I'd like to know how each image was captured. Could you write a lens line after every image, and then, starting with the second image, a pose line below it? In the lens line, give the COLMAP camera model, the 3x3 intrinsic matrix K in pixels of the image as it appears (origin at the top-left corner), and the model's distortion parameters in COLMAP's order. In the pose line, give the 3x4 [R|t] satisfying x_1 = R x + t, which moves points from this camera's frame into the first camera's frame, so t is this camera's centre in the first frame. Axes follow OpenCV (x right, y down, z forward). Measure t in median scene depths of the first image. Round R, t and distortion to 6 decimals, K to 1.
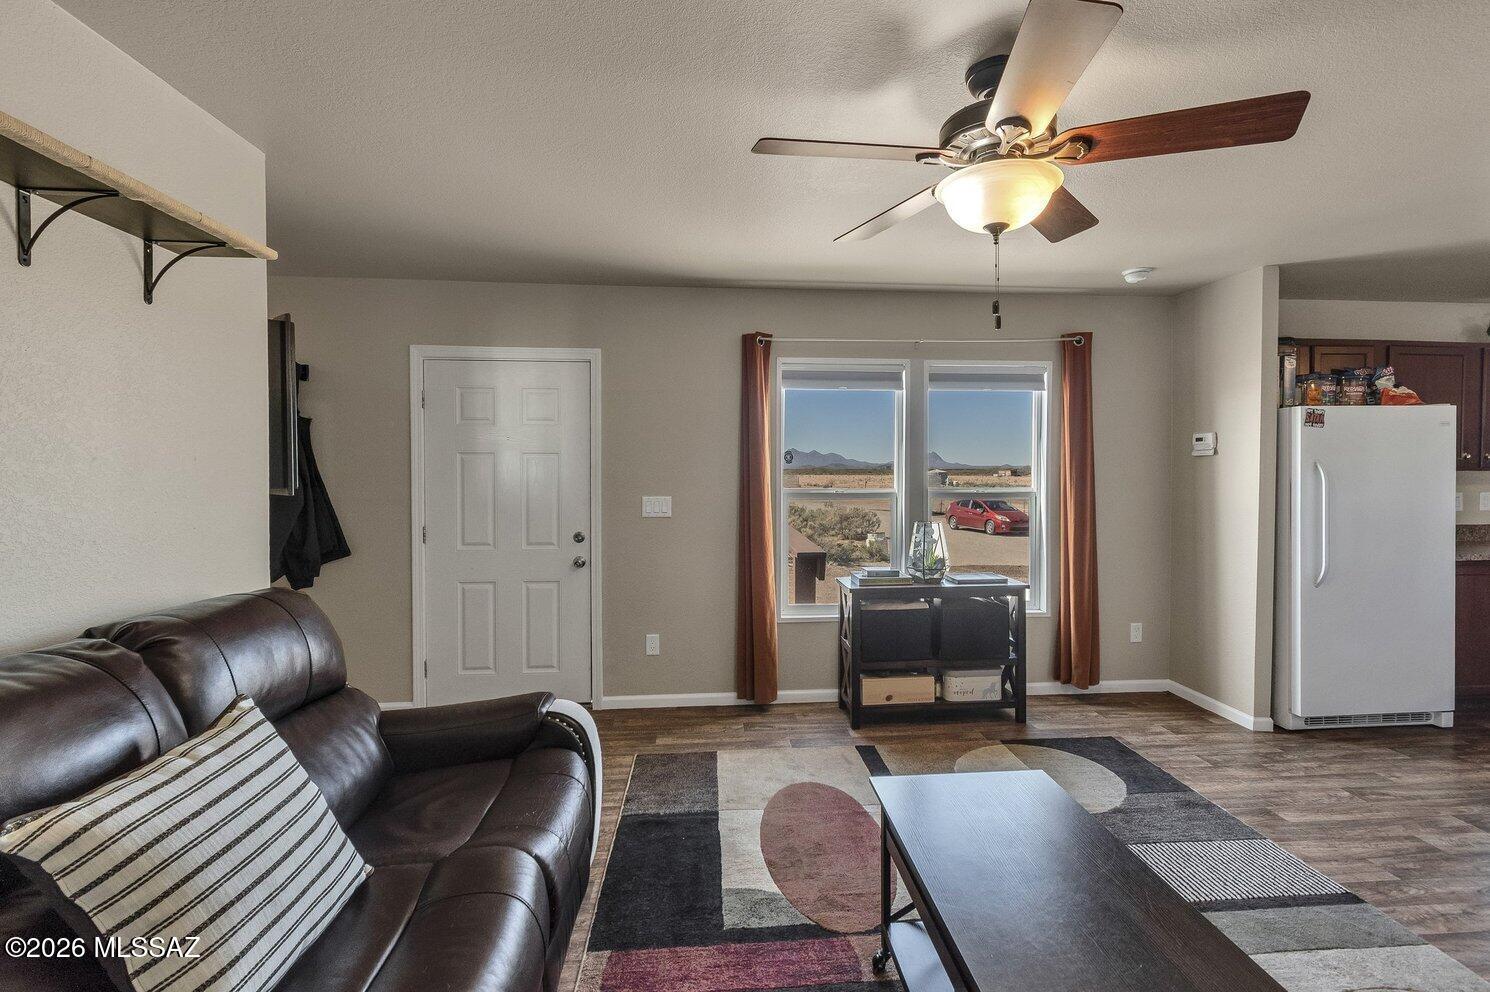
lens RADIAL K [[695.3, 0, 741.2], [0, 695.3, 487.1], [0, 0, 1]] dist [0.004883, -0.000657]
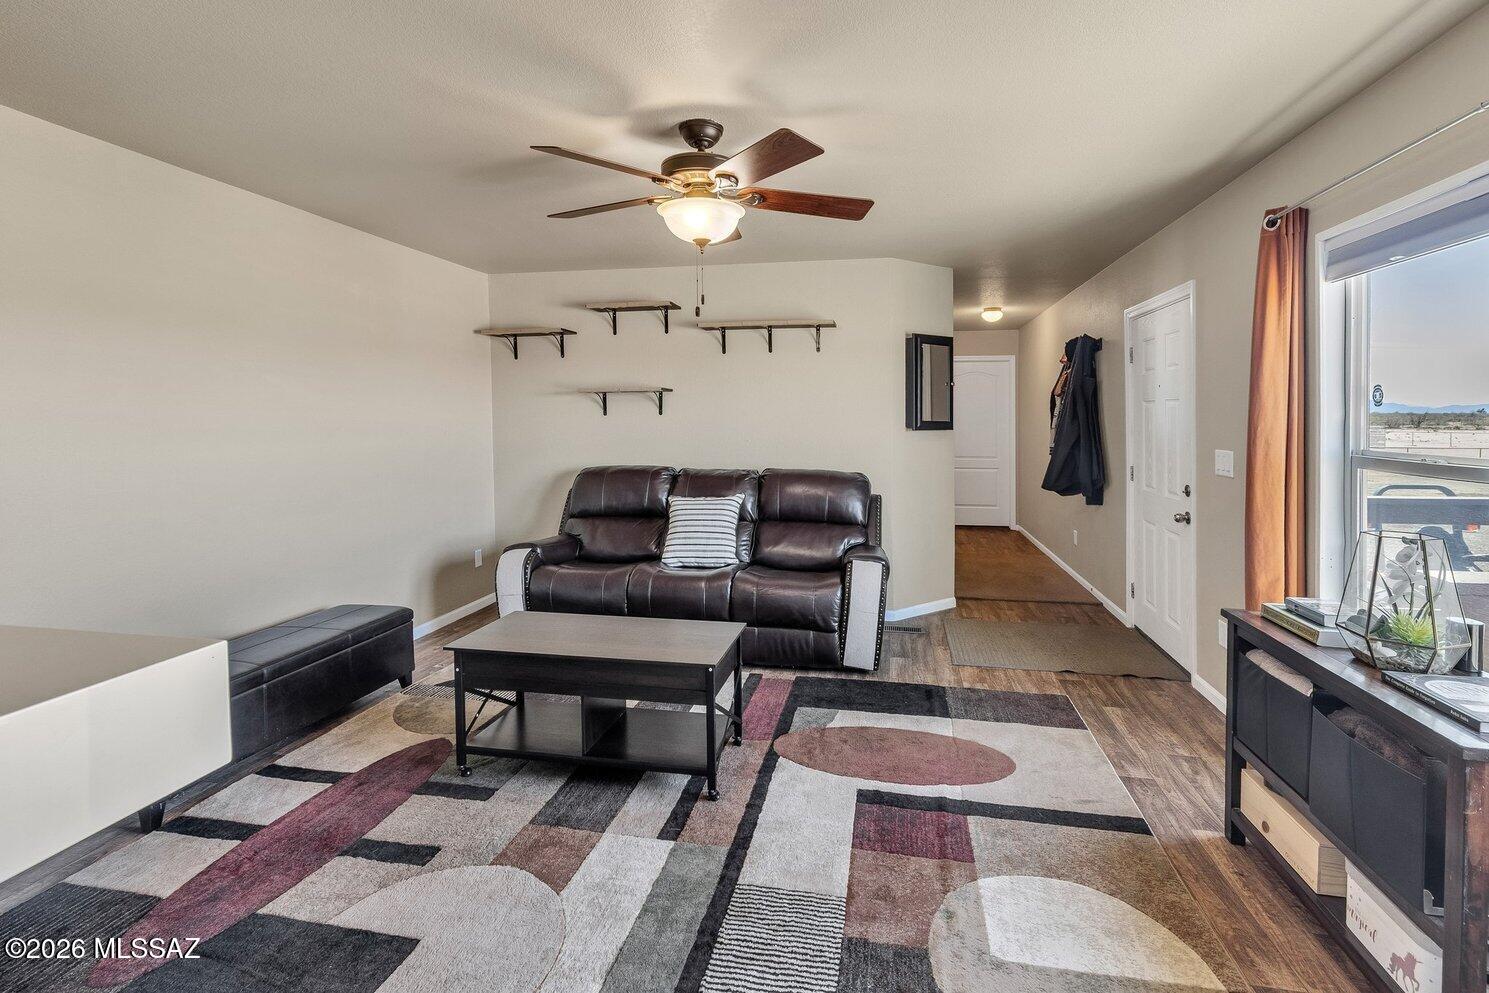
lens RADIAL K [[694.9, 0, 746.9], [0, 694.9, 499.6], [0, 0, 1]] dist [0.004883, -0.000657]
pose [[-0.263389, 0.128394, -0.956107, 1.023473], [-0.025033, 0.989860, 0.139823, -0.035258], [0.964365, 0.060762, -0.257504, 0.892403]]
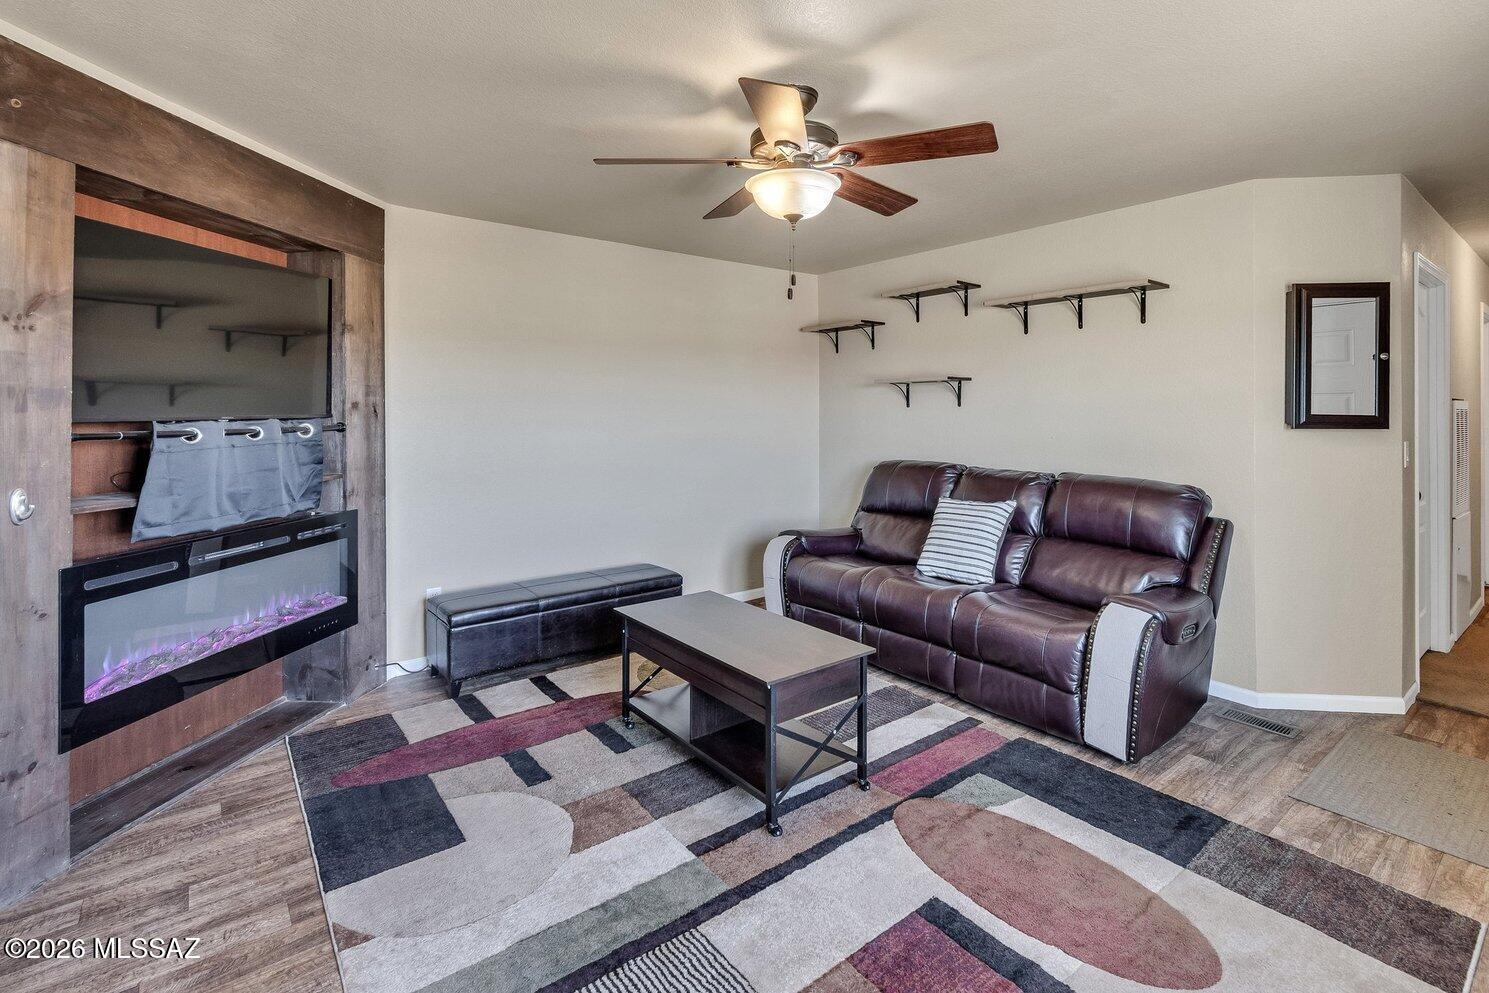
lens RADIAL K [[694.9, 0, 750.6], [0, 694.9, 466.8], [0, 0, 1]] dist [0.004883, -0.000657]
pose [[-0.827474, 0.060799, -0.558203, 0.690666], [-0.004496, 0.993371, 0.114862, -0.038500], [0.561487, 0.097555, -0.821715, 1.227720]]
